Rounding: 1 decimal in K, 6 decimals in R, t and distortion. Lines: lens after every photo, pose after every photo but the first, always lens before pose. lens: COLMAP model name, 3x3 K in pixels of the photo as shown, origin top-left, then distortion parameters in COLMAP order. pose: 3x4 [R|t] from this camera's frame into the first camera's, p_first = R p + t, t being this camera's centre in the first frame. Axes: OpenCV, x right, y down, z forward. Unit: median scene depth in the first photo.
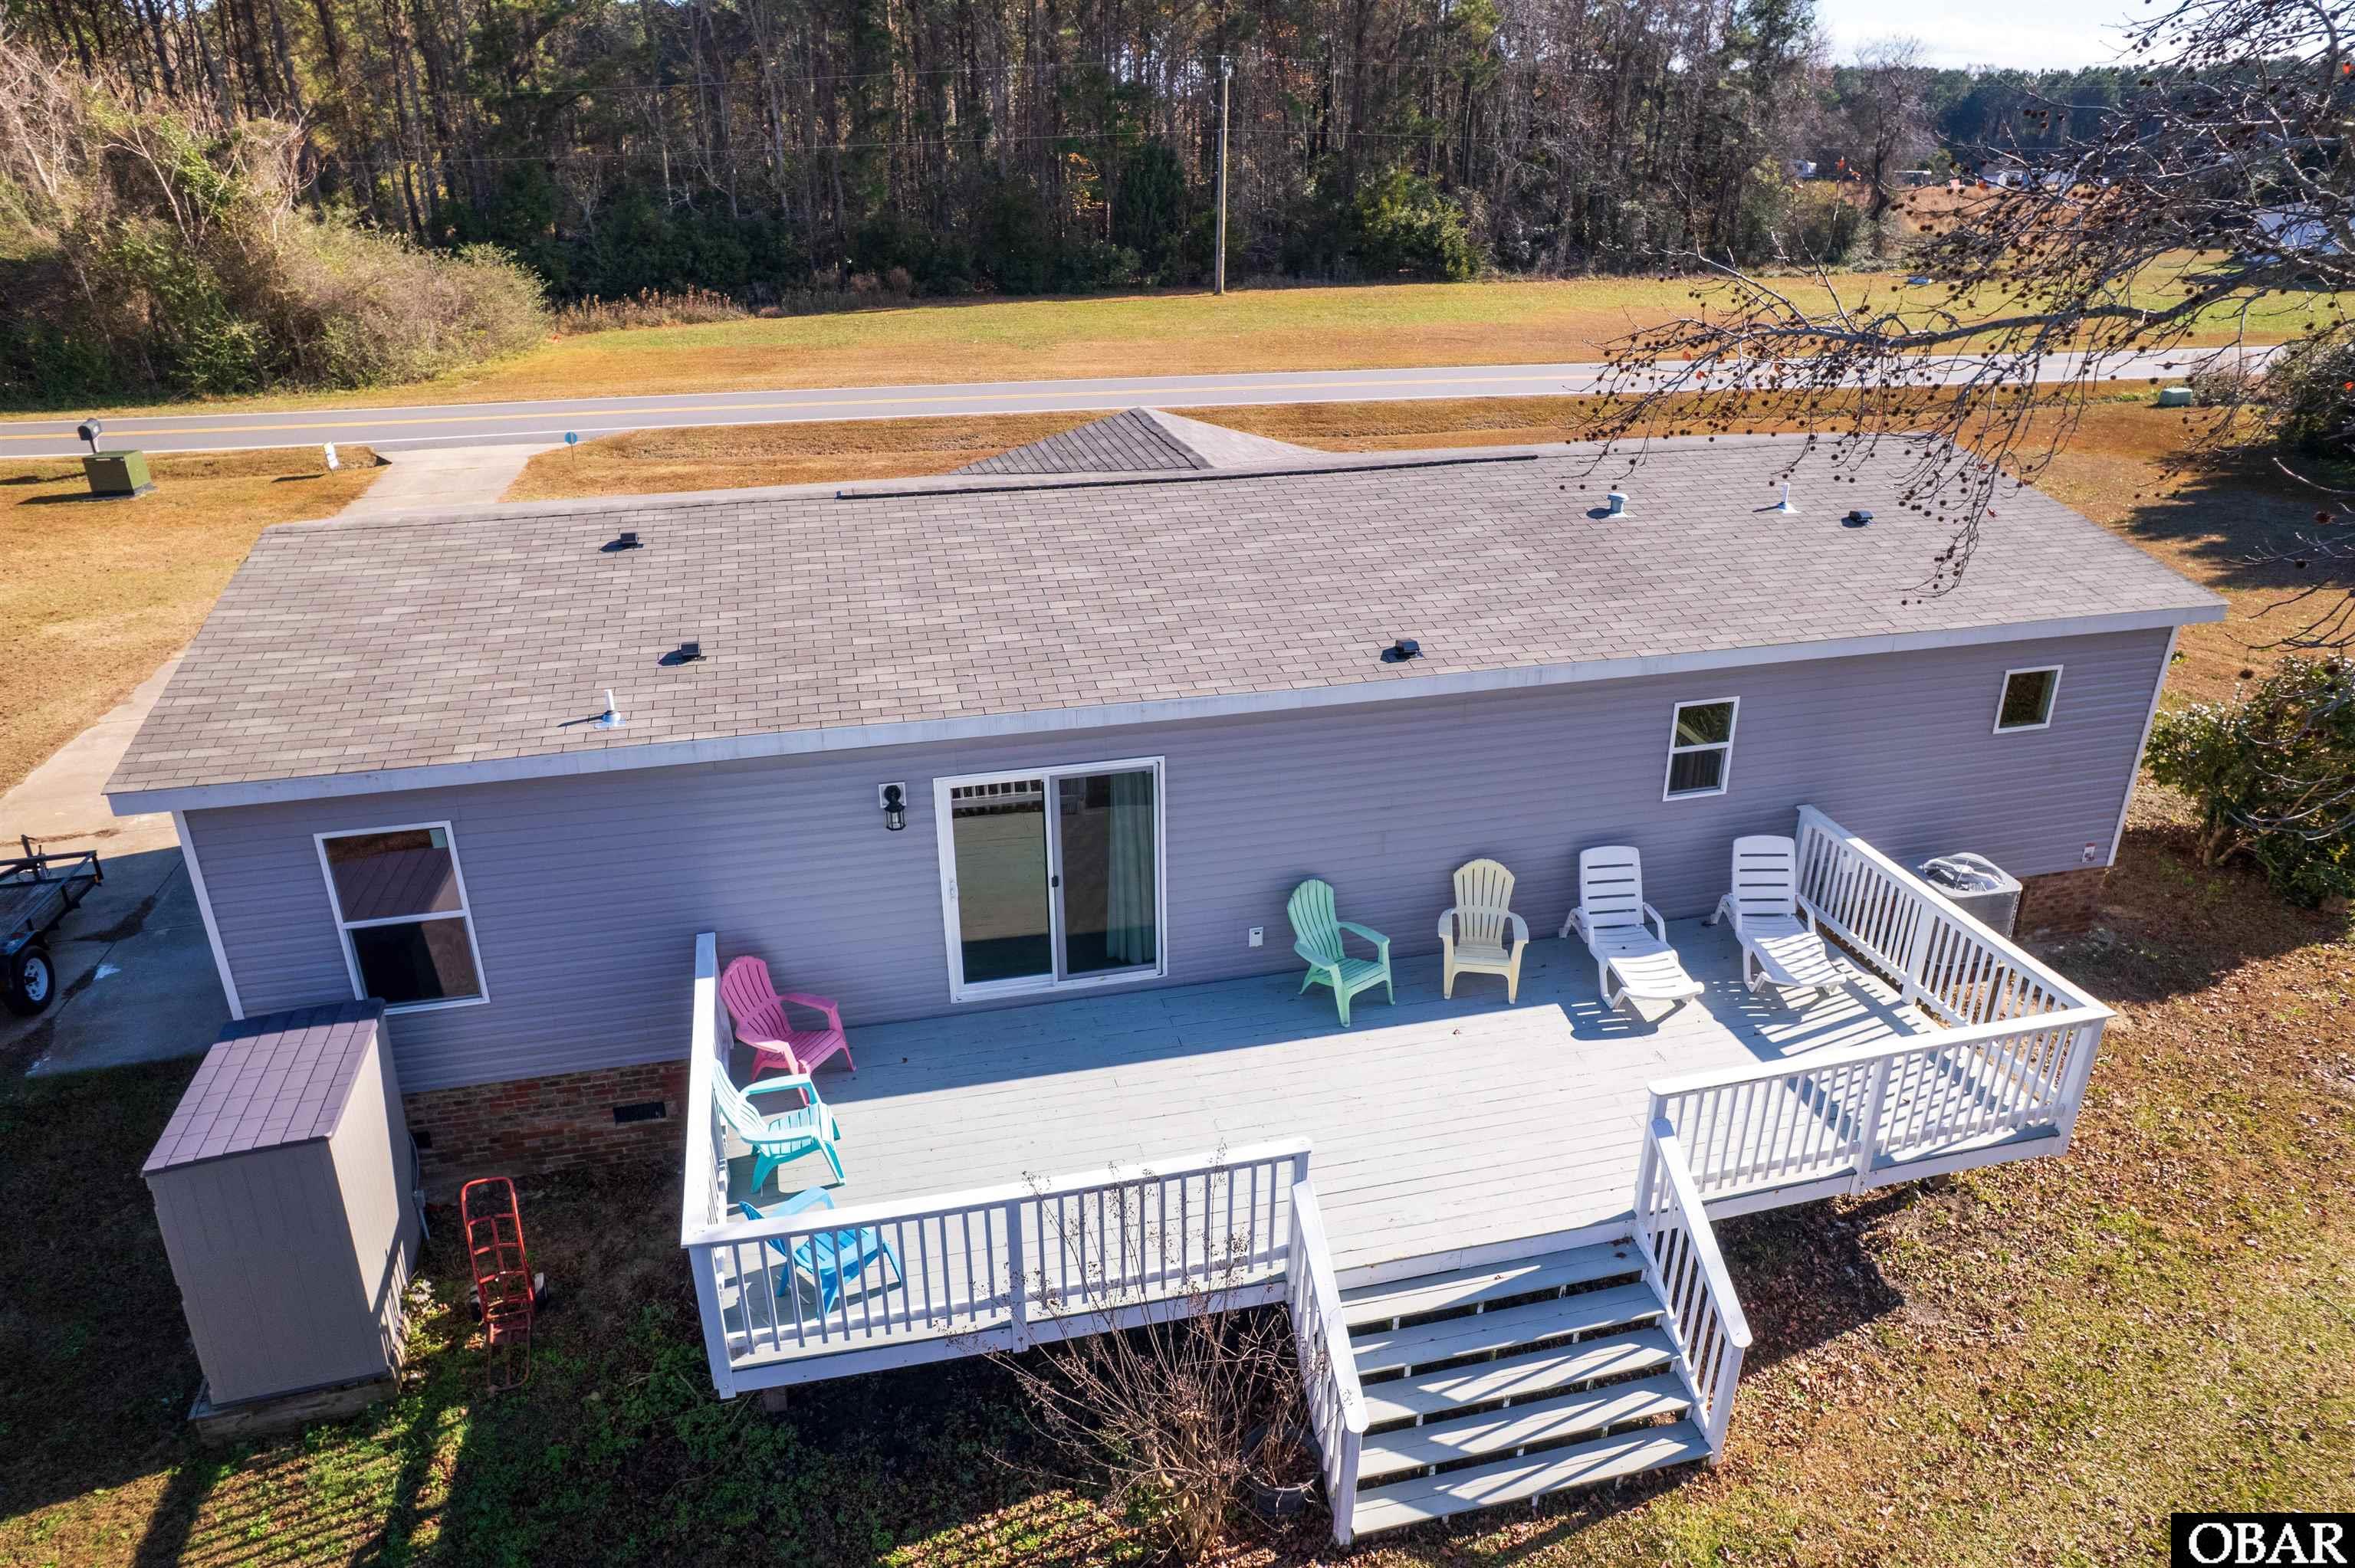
lens RADIAL K [[1503.5, 0, 1177.5], [0, 1503.5, 784.0], [0, 0, 1]] dist [-0.075500, 0.064442]
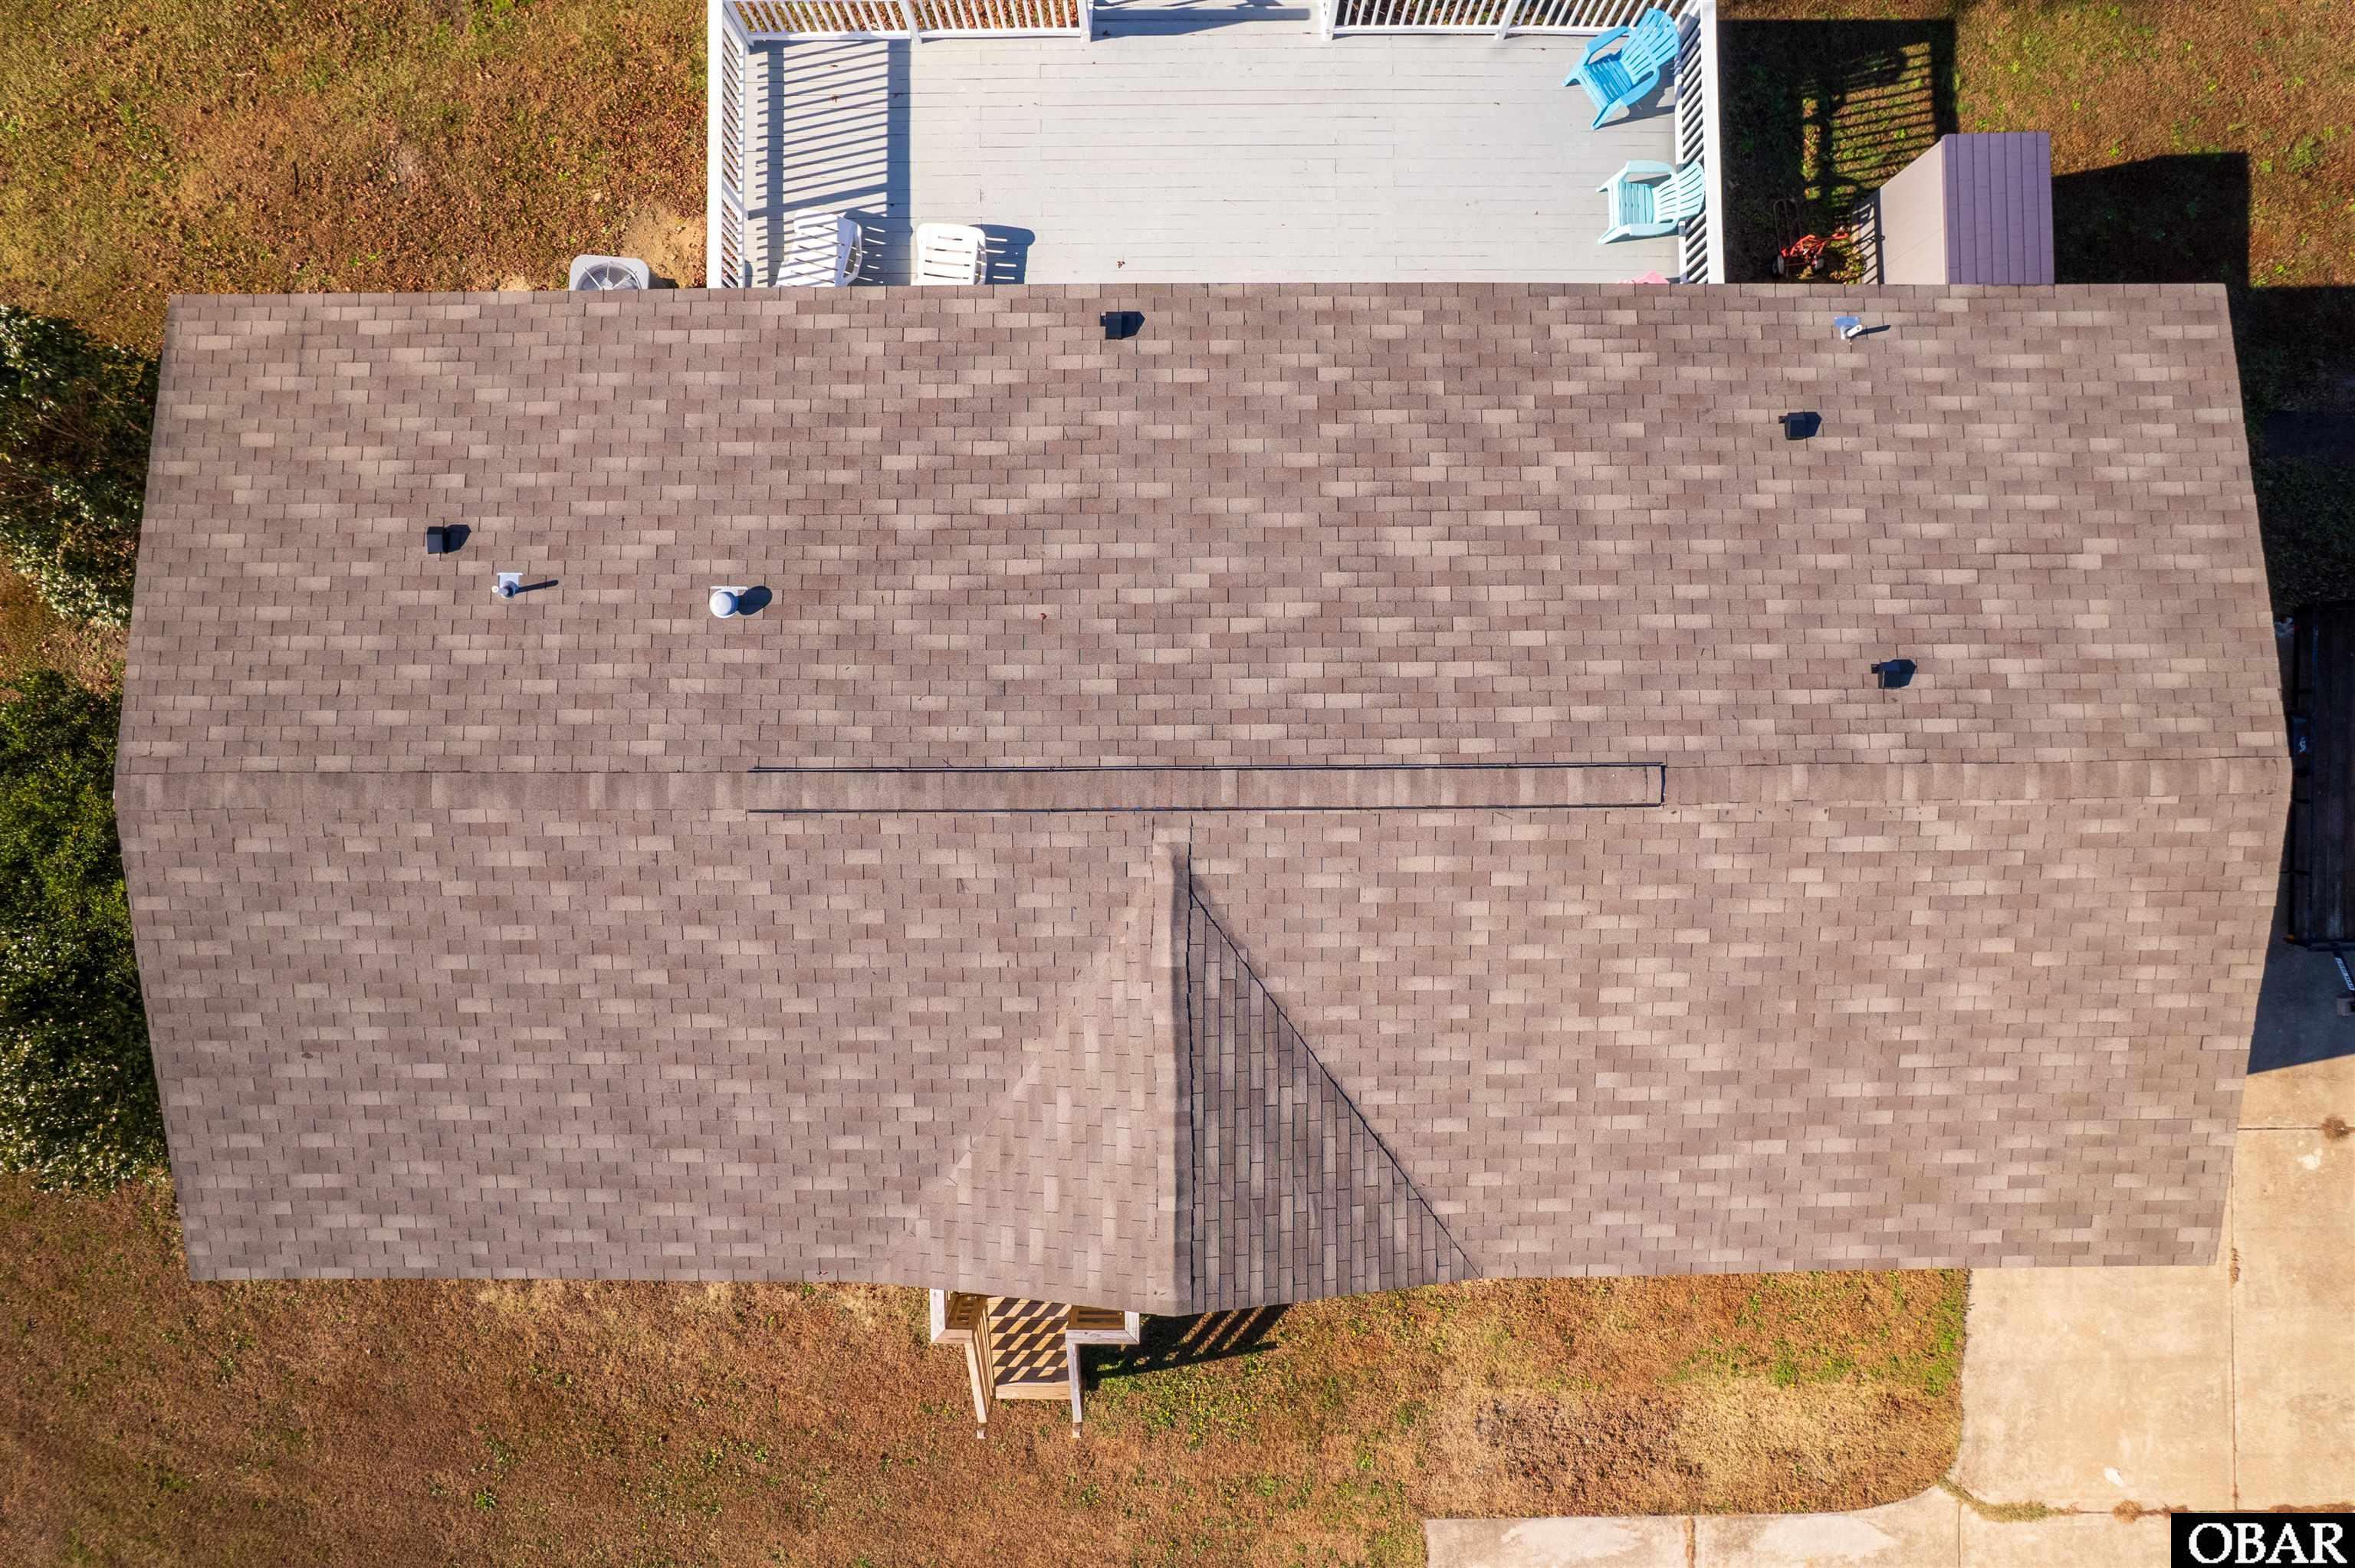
lens RADIAL K [[1490.9, 0, 1174.5], [0, 1490.9, 789.1], [0, 0, 1]] dist [-0.078138, 0.070660]
pose [[-0.973123, -0.230278, -0.002046, 0.039737], [0.096878, -0.417424, 0.903533, -1.066372], [-0.208918, 0.879050, 0.428514, 0.788002]]
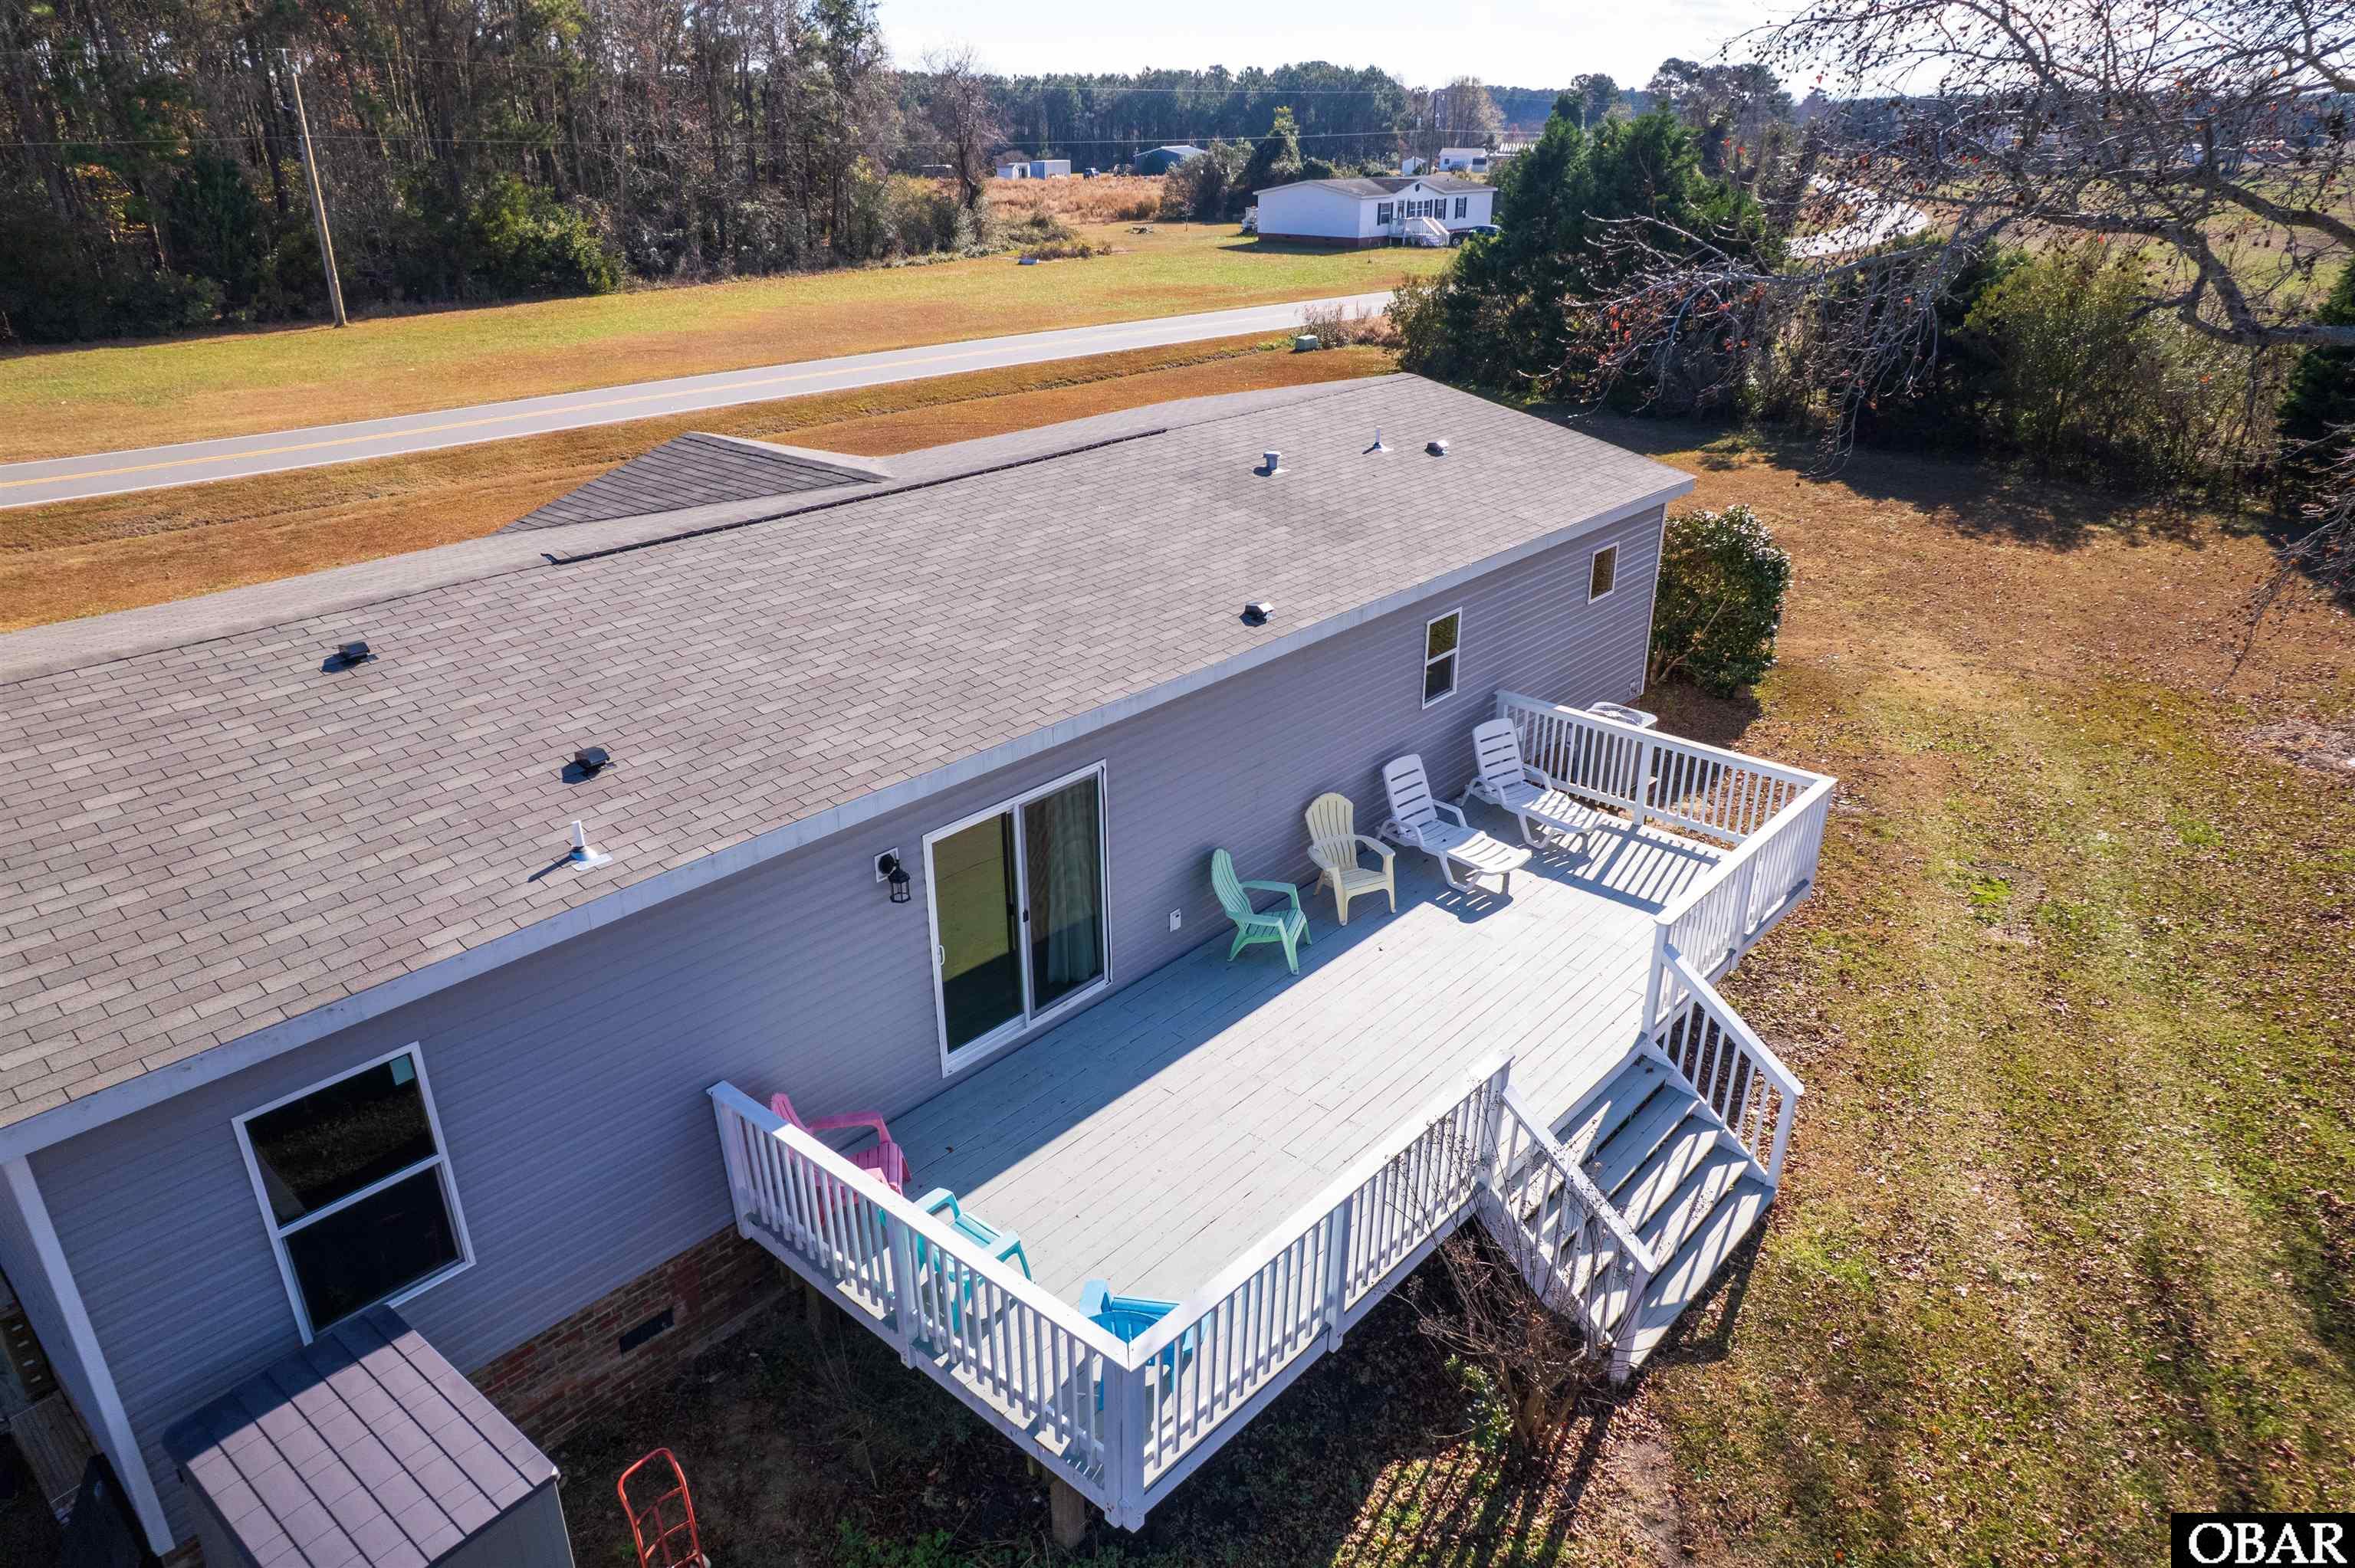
lens RADIAL K [[1490.9, 0, 1174.5], [0, 1490.9, 789.1], [0, 0, 1]] dist [-0.078138, 0.070660]
pose [[0.824359, -0.230214, 0.517141, -0.437399], [0.228245, 0.971191, 0.068502, -0.051224], [-0.518012, 0.061564, 0.853155, 0.139594]]
